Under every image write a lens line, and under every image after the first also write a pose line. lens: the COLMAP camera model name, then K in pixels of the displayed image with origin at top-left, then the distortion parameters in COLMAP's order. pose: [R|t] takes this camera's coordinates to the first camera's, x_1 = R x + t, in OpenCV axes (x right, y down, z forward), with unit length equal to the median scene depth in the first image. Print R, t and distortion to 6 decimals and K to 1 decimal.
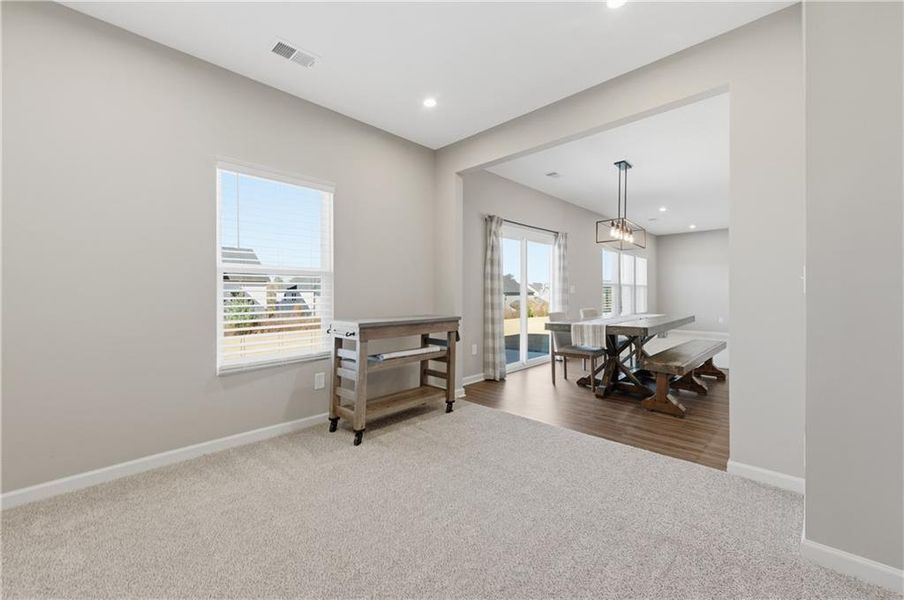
lens RADIAL K [[363.0, 0, 451.6], [0, 363.0, 295.0], [0, 0, 1]] dist [-0.000426, -0.000365]
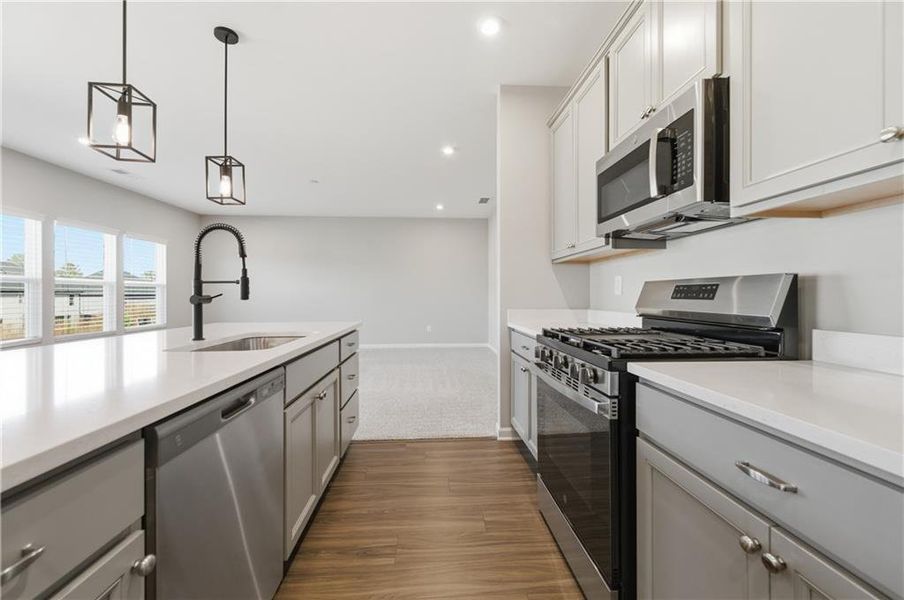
lens RADIAL K [[363.0, 0, 451.6], [0, 363.0, 295.0], [0, 0, 1]] dist [-0.000426, -0.000365]
pose [[0.671465, 0.004168, 0.741024, 0.686684], [0.002233, 0.999968, -0.007649, -0.002753], [-0.741033, 0.006791, 0.671435, 0.285770]]
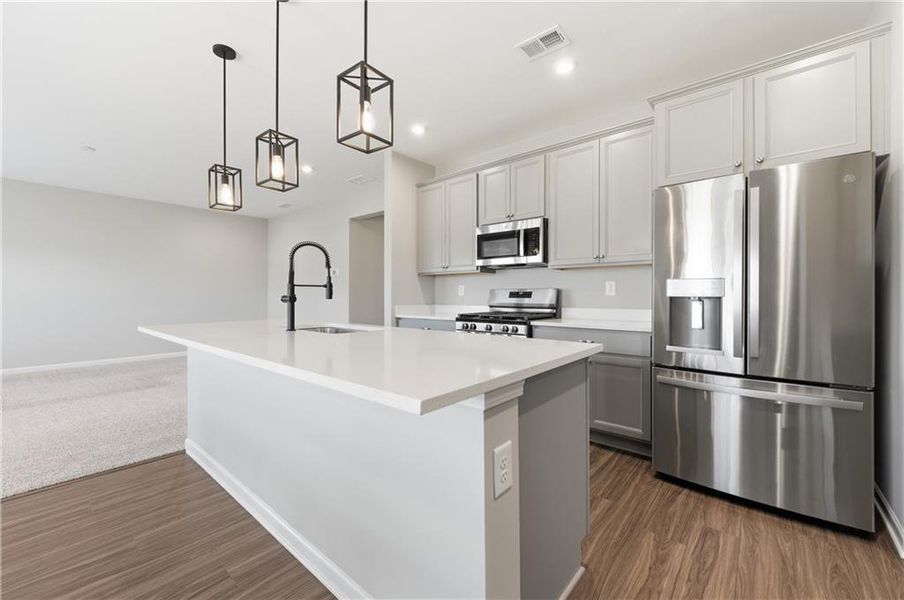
lens RADIAL K [[363.0, 0, 451.6], [0, 363.0, 295.0], [0, 0, 1]] dist [-0.000426, -0.000365]
pose [[-0.067574, 0.005845, 0.997697, 0.369965], [0.004773, 0.999973, -0.005535, -0.002931], [-0.997703, 0.004388, -0.067600, 0.504201]]
